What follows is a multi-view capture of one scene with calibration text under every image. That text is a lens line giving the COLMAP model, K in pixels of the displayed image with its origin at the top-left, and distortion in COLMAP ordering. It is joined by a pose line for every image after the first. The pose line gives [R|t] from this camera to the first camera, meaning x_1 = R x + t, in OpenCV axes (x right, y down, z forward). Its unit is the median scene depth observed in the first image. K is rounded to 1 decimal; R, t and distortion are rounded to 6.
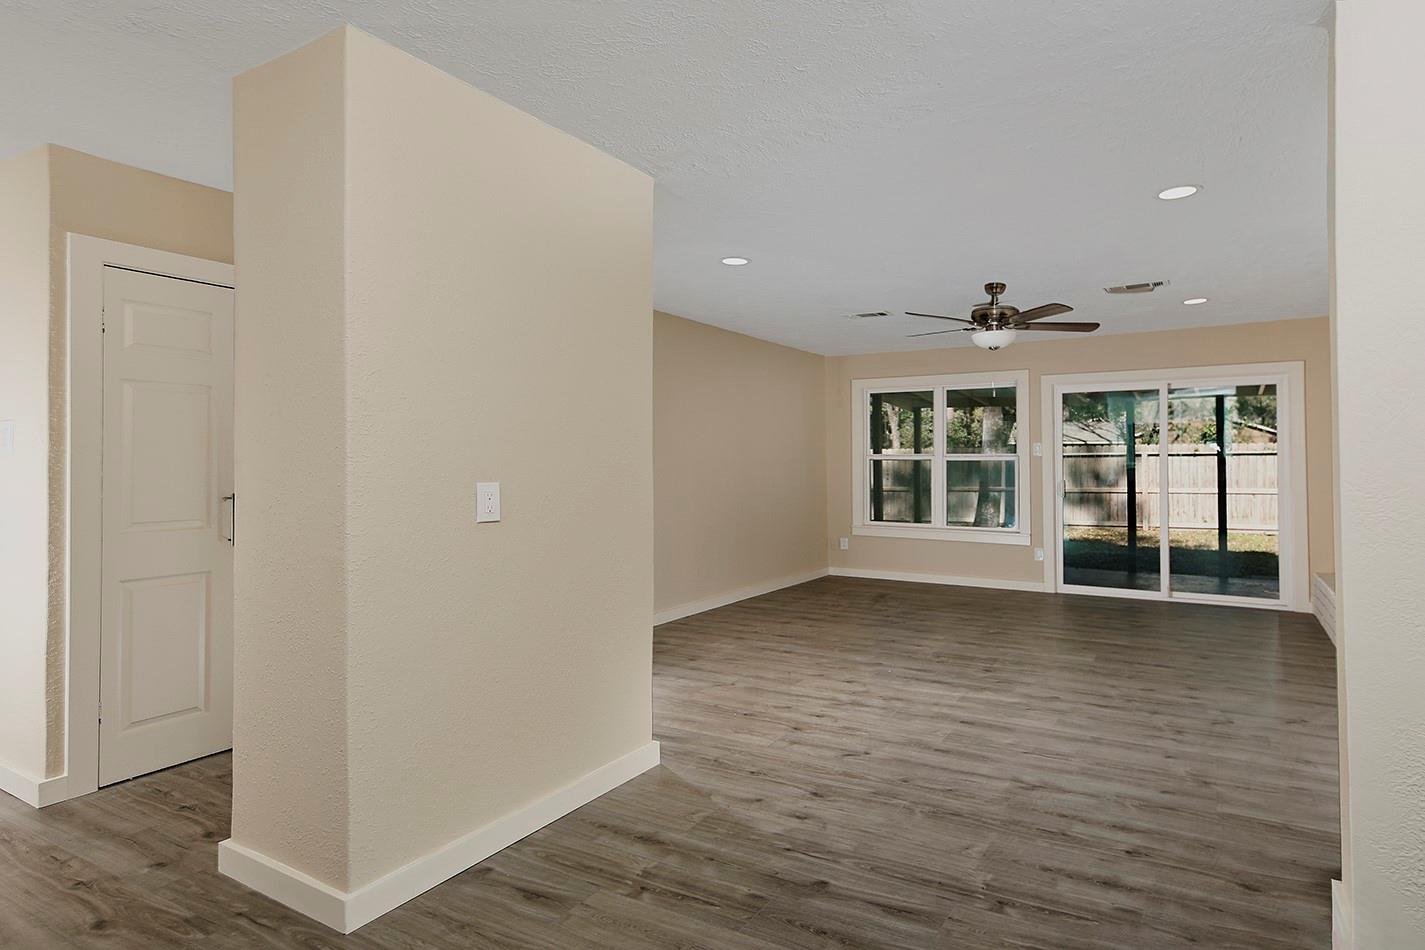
lens RADIAL K [[720.4, 0, 762.0], [0, 720.4, 453.5], [0, 0, 1]] dist [-0.001018, 0.000458]
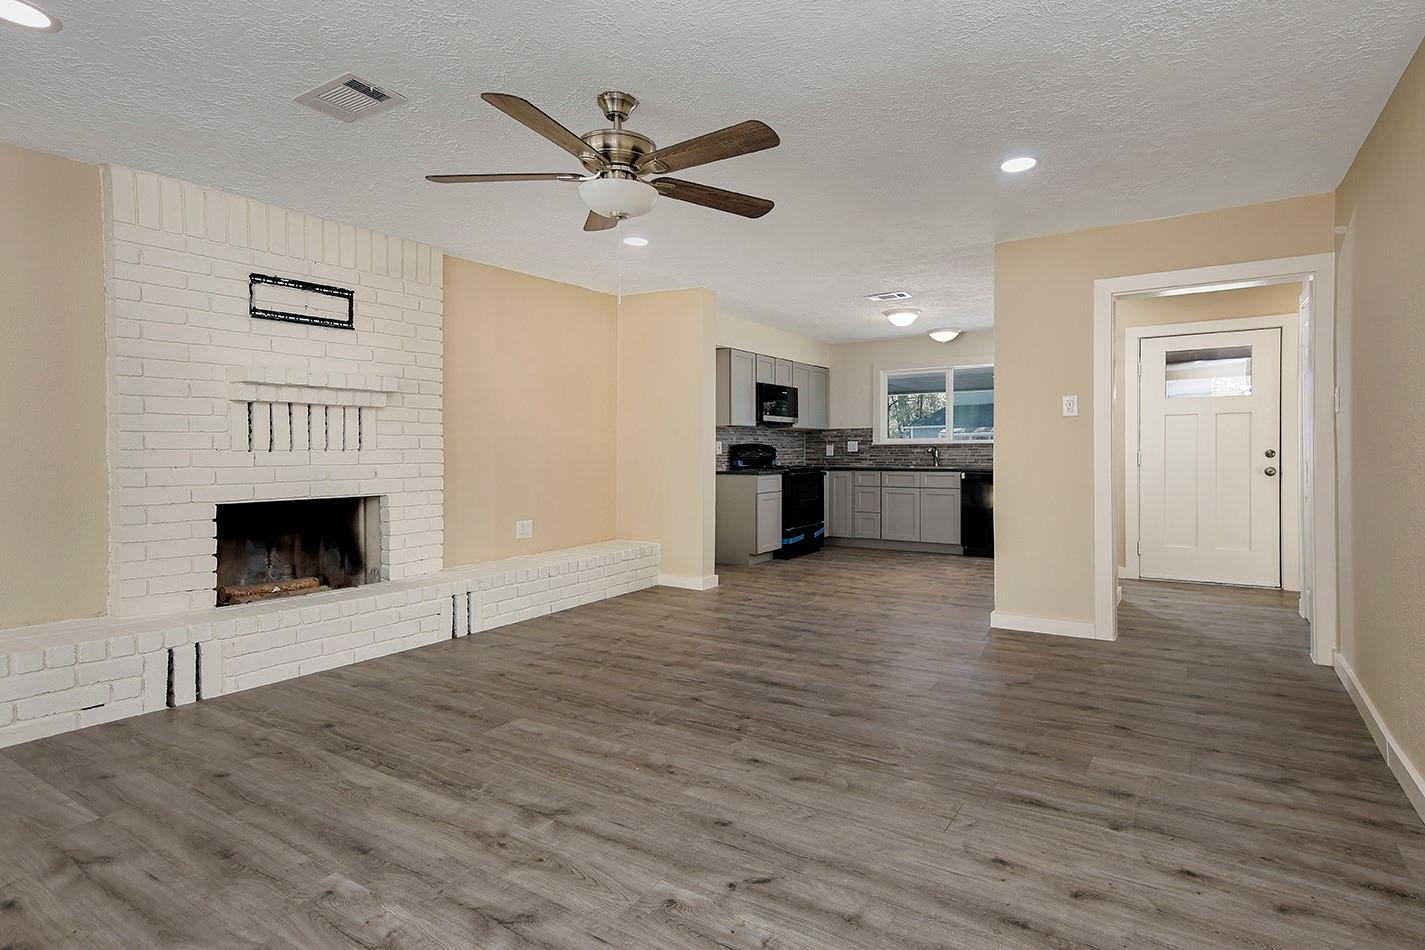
lens RADIAL K [[720.4, 0, 762.0], [0, 720.4, 453.5], [0, 0, 1]] dist [-0.001018, 0.000458]
pose [[-0.999976, 0.004784, 0.005011, 0.144848], [0.004742, 0.999954, -0.008359, 0.028551], [-0.005051, -0.008335, -0.999953, 1.079026]]
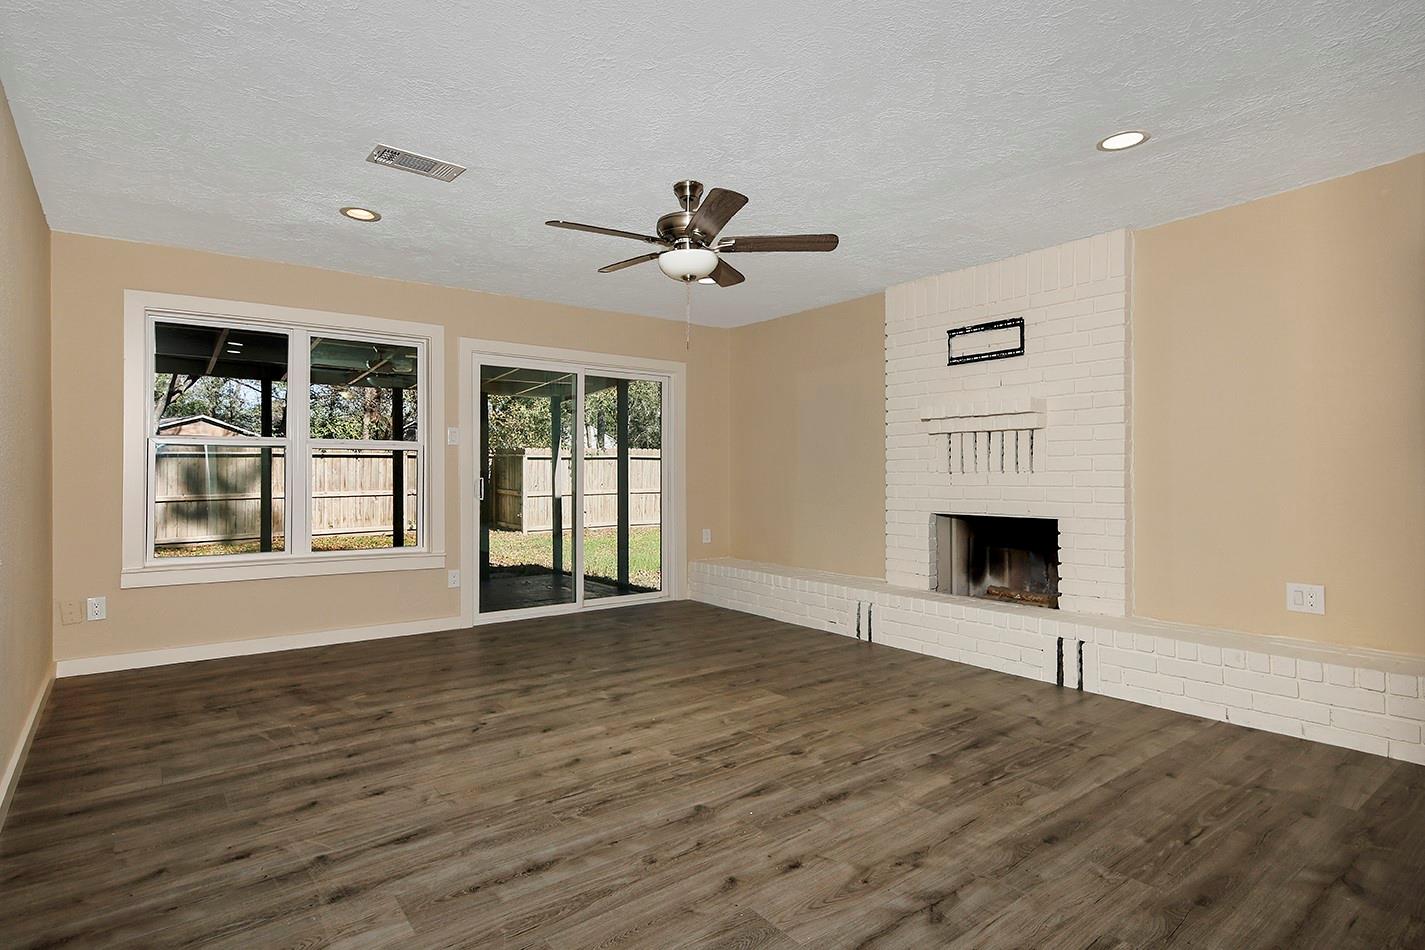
lens RADIAL K [[744.8, 0, 641.6], [0, 744.8, 492.8], [0, 0, 1]] dist [0.000163, 0.000099]
pose [[0.425778, -0.022540, 0.904547, -0.229069], [-0.018427, 0.999266, 0.033574, 0.022449], [-0.904640, -0.030963, 0.425050, 0.513554]]
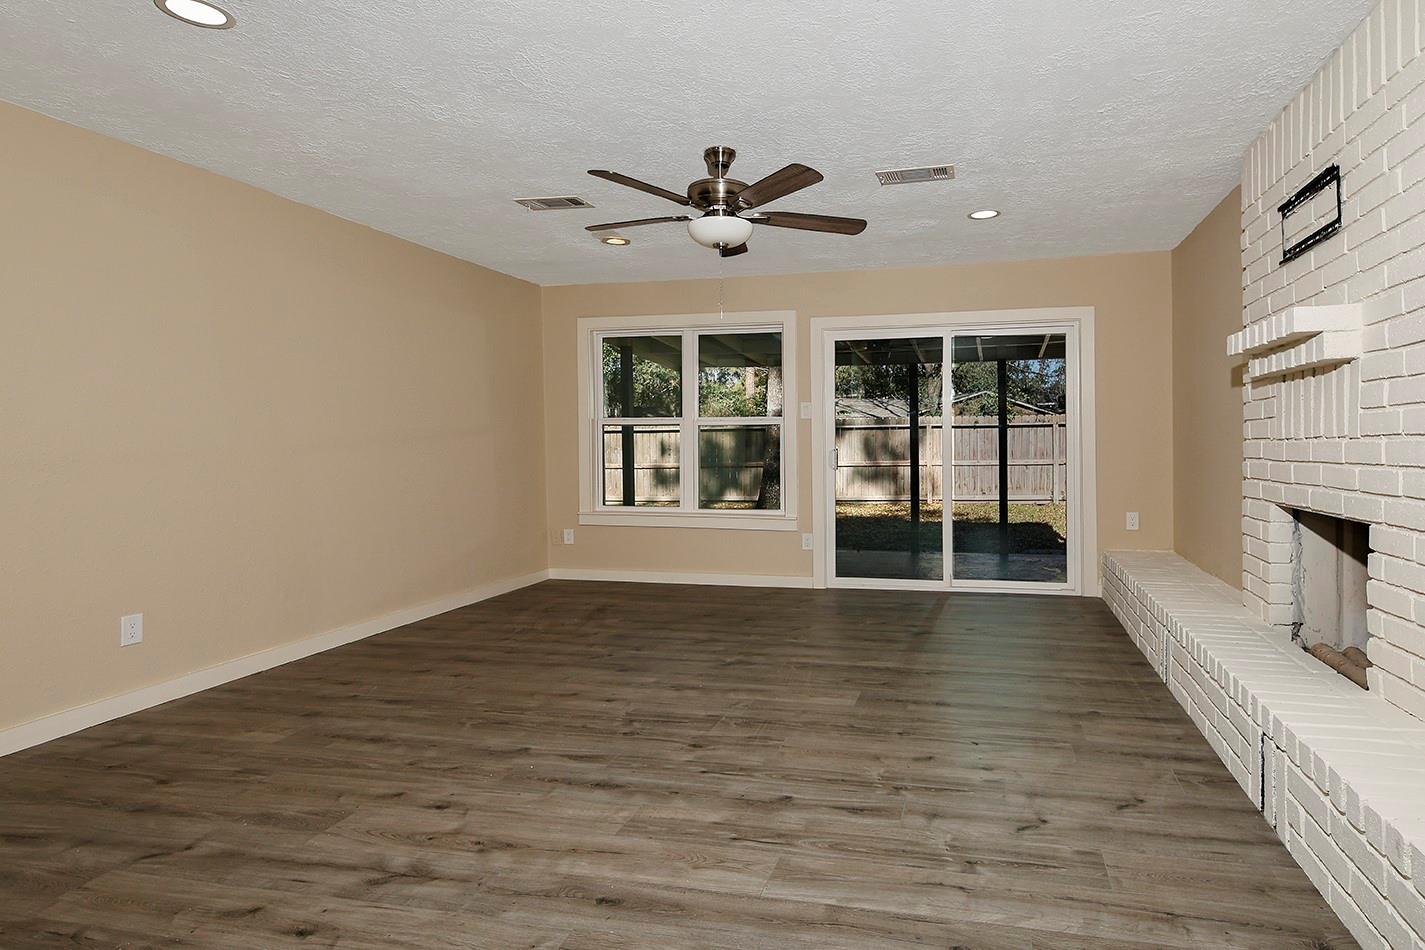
lens RADIAL K [[741.3, 0, 789.7], [0, 741.3, 471.6], [0, 0, 1]] dist [0.005576, 0.000782]
pose [[0.955185, -0.017856, 0.295470, 0.124331], [0.001559, 0.998469, 0.055298, 0.016246], [-0.296005, -0.052359, 0.953750, 0.225603]]
